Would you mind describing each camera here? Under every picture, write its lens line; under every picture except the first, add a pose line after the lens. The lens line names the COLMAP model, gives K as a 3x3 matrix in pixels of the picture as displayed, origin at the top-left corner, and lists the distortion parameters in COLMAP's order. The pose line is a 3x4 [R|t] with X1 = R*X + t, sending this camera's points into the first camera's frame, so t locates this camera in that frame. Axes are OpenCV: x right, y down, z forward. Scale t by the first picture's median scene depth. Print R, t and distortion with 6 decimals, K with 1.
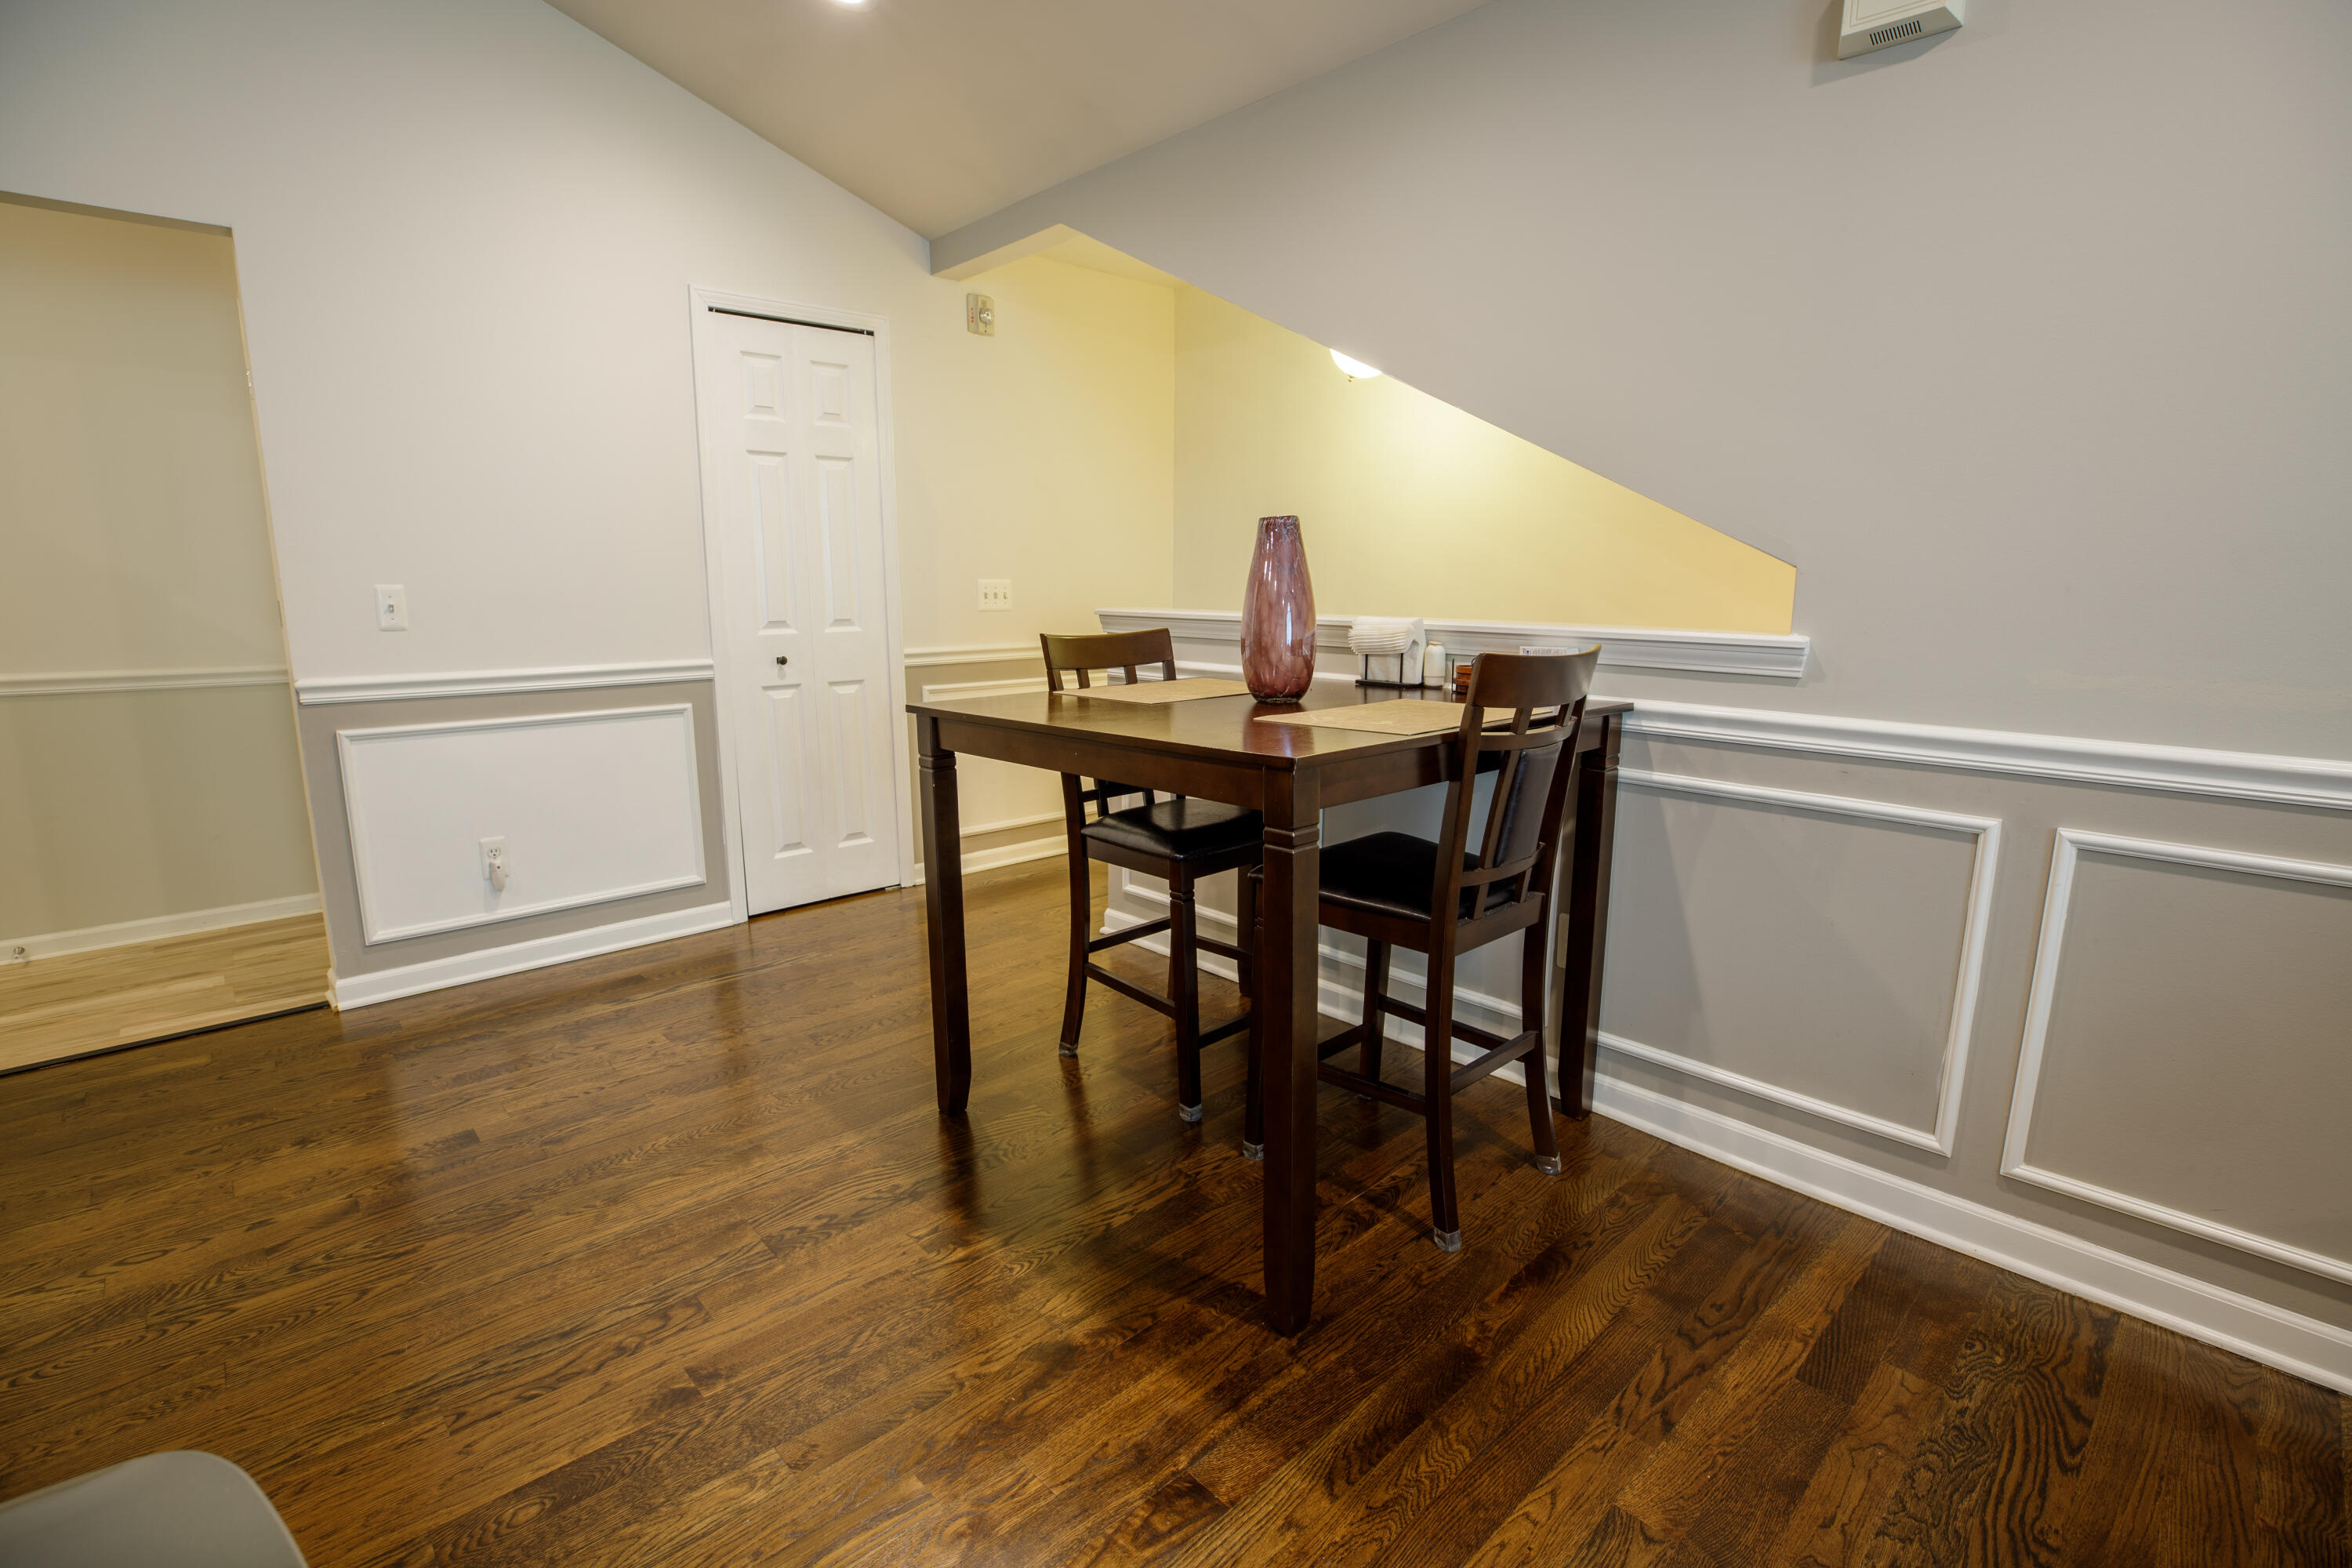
lens RADIAL K [[1053.3, 0, 1156.4], [0, 1053.3, 785.5], [0, 0, 1]] dist [0.004659, -0.000402]
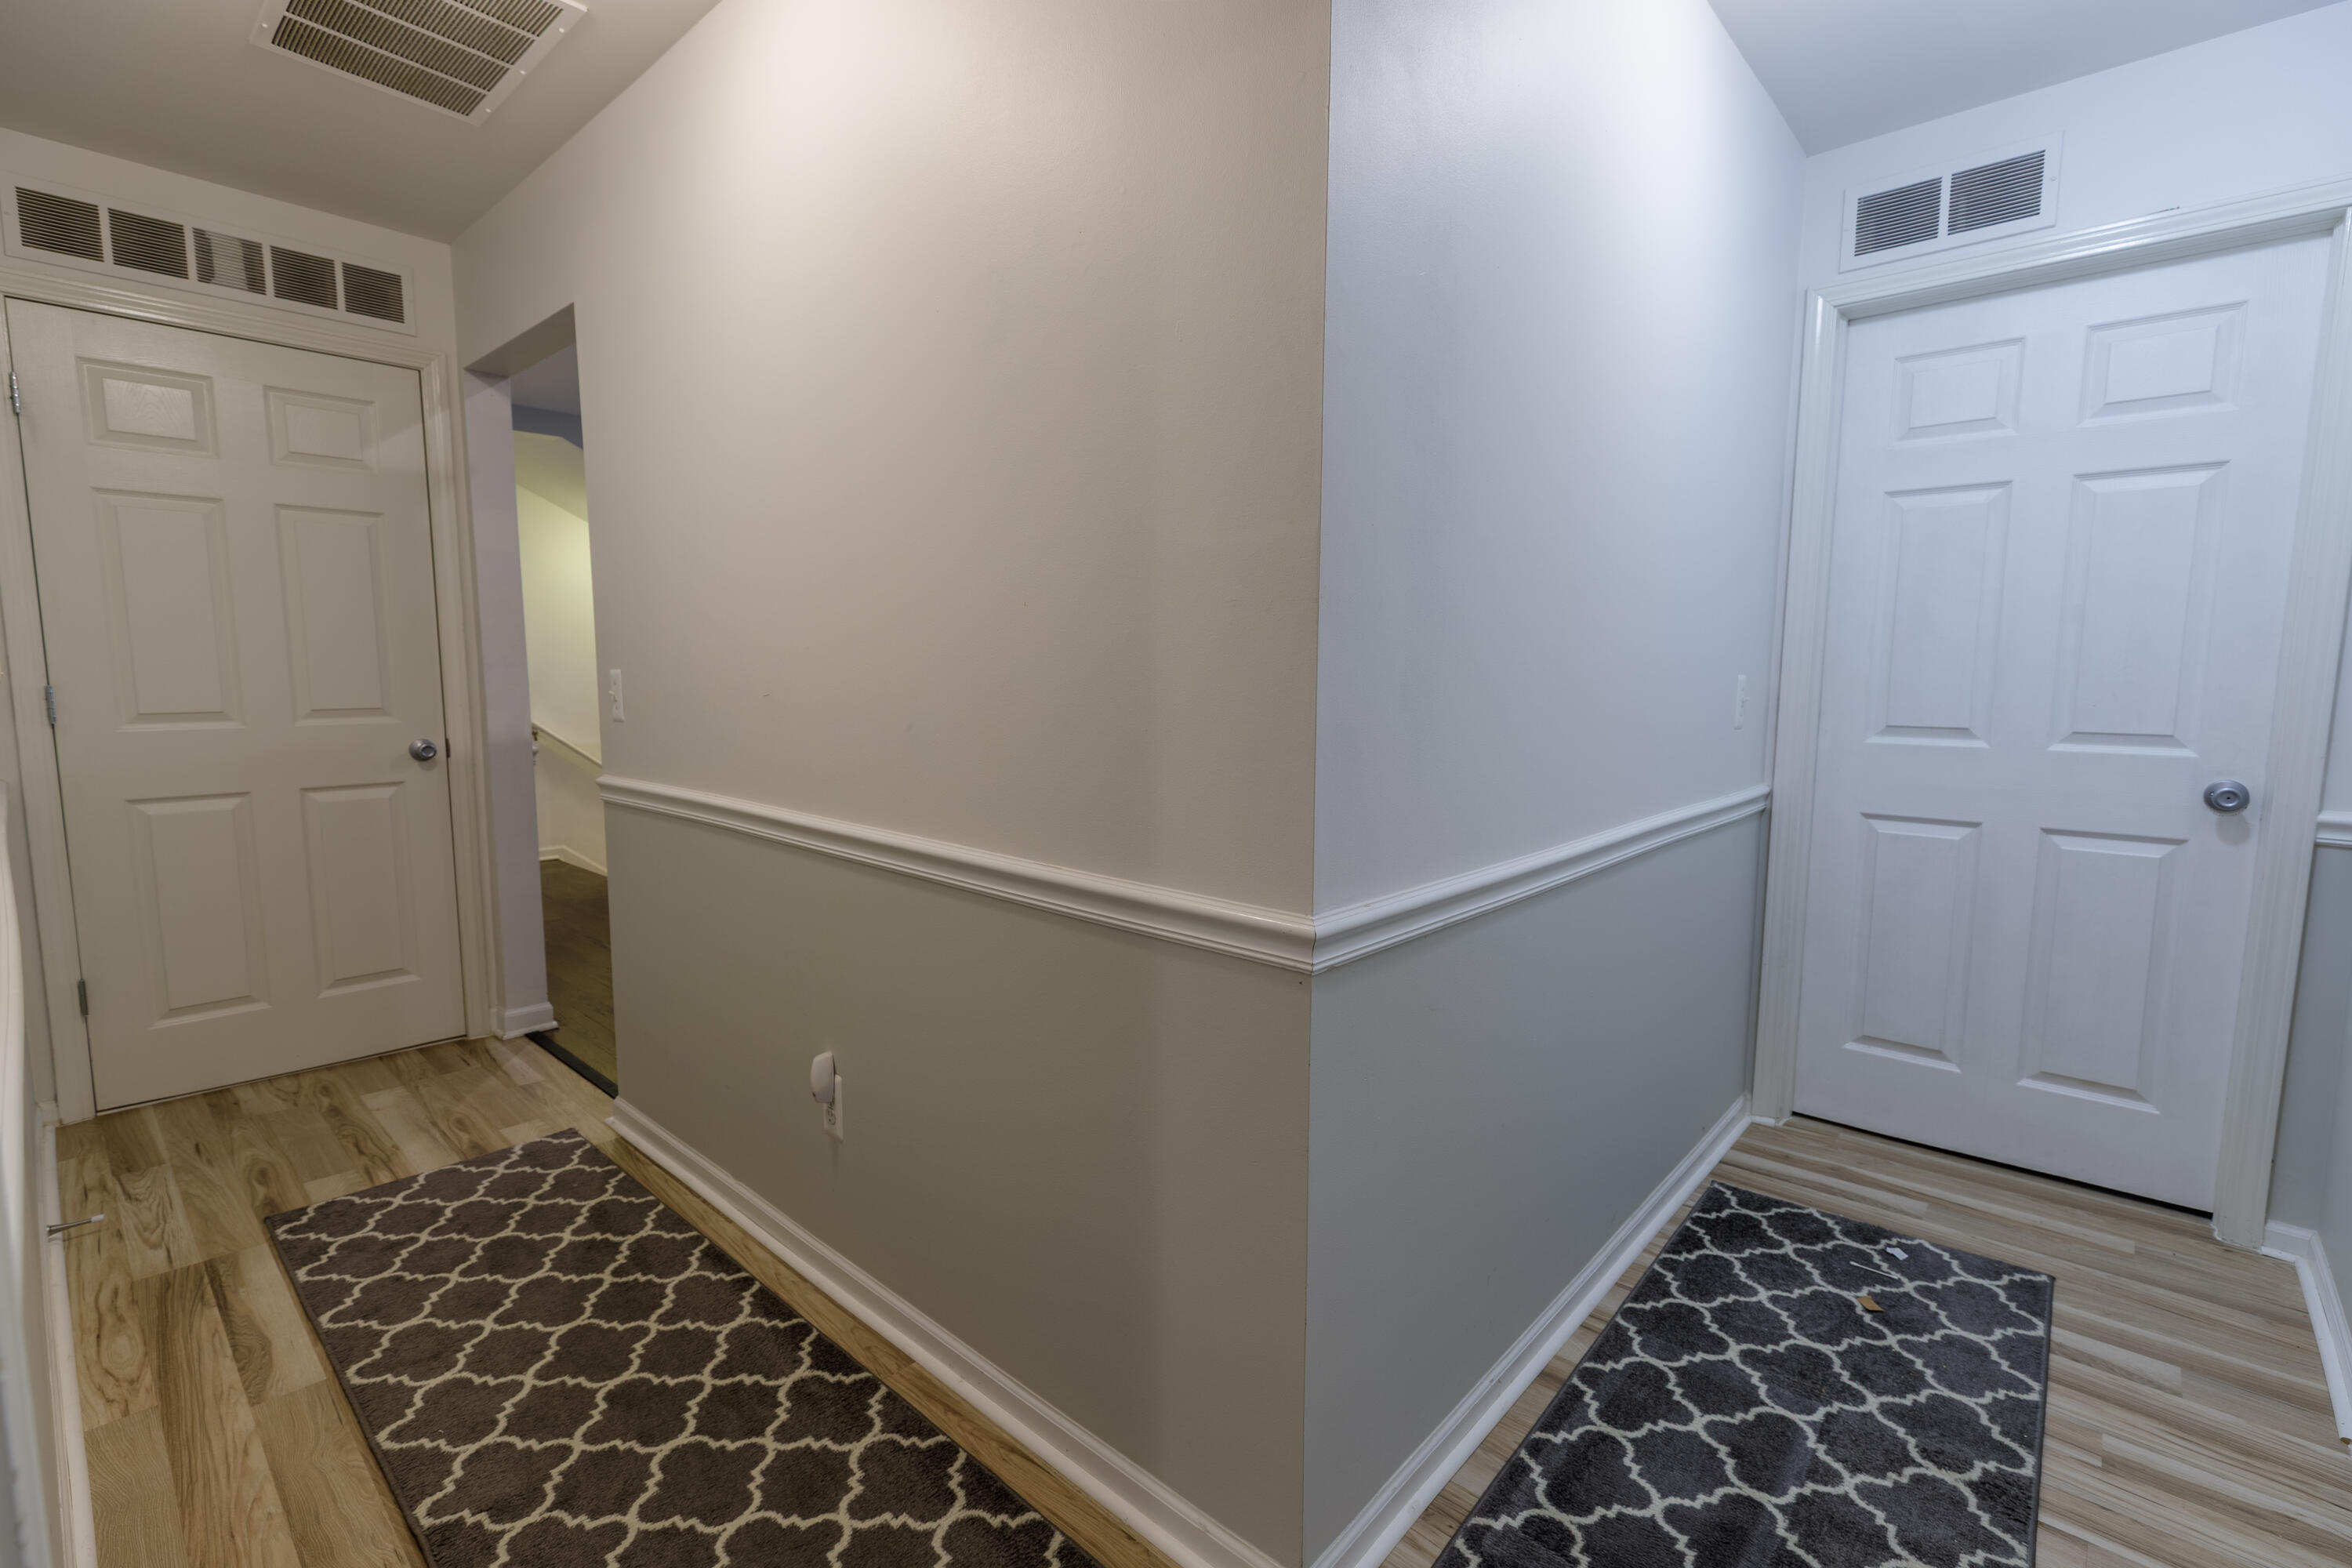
lens RADIAL K [[1053.3, 0, 1172.7], [0, 1053.3, 786.6], [0, 0, 1]] dist [0.004659, -0.000402]
pose [[-0.108272, -0.099329, 0.989147, -1.833139], [0.192048, 0.974163, 0.118846, -0.047545], [-0.975395, 0.202832, -0.086398, 0.372028]]
